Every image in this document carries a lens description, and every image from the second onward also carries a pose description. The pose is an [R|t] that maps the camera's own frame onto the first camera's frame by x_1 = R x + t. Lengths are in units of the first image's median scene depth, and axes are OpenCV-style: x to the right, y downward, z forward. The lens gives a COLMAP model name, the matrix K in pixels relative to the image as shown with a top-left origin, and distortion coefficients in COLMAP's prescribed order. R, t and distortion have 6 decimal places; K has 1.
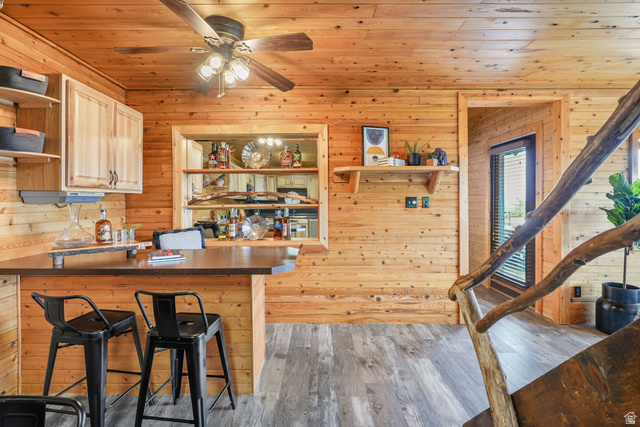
lens RADIAL K [[292.3, 0, 322.9], [0, 292.3, 206.6], [0, 0, 1]] dist [0.001953, 0.000606]
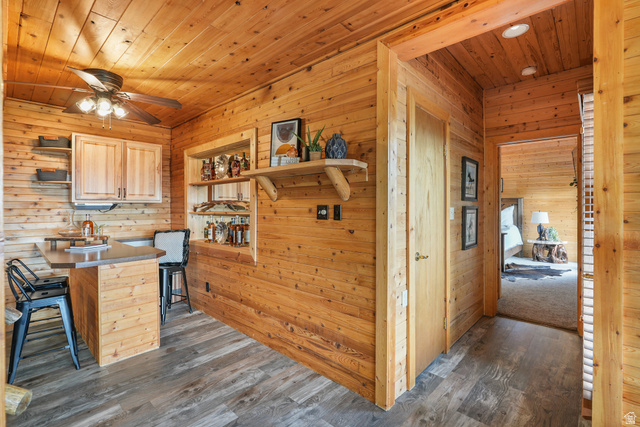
lens RADIAL K [[292.3, 0, 322.7], [0, 292.3, 211.1], [0, 0, 1]] dist [0.001953, 0.000606]
pose [[0.739109, 0.013169, -0.673457, 0.810109], [-0.016137, 0.999868, 0.001841, -0.018687], [0.673392, 0.009507, 0.739224, 0.452410]]
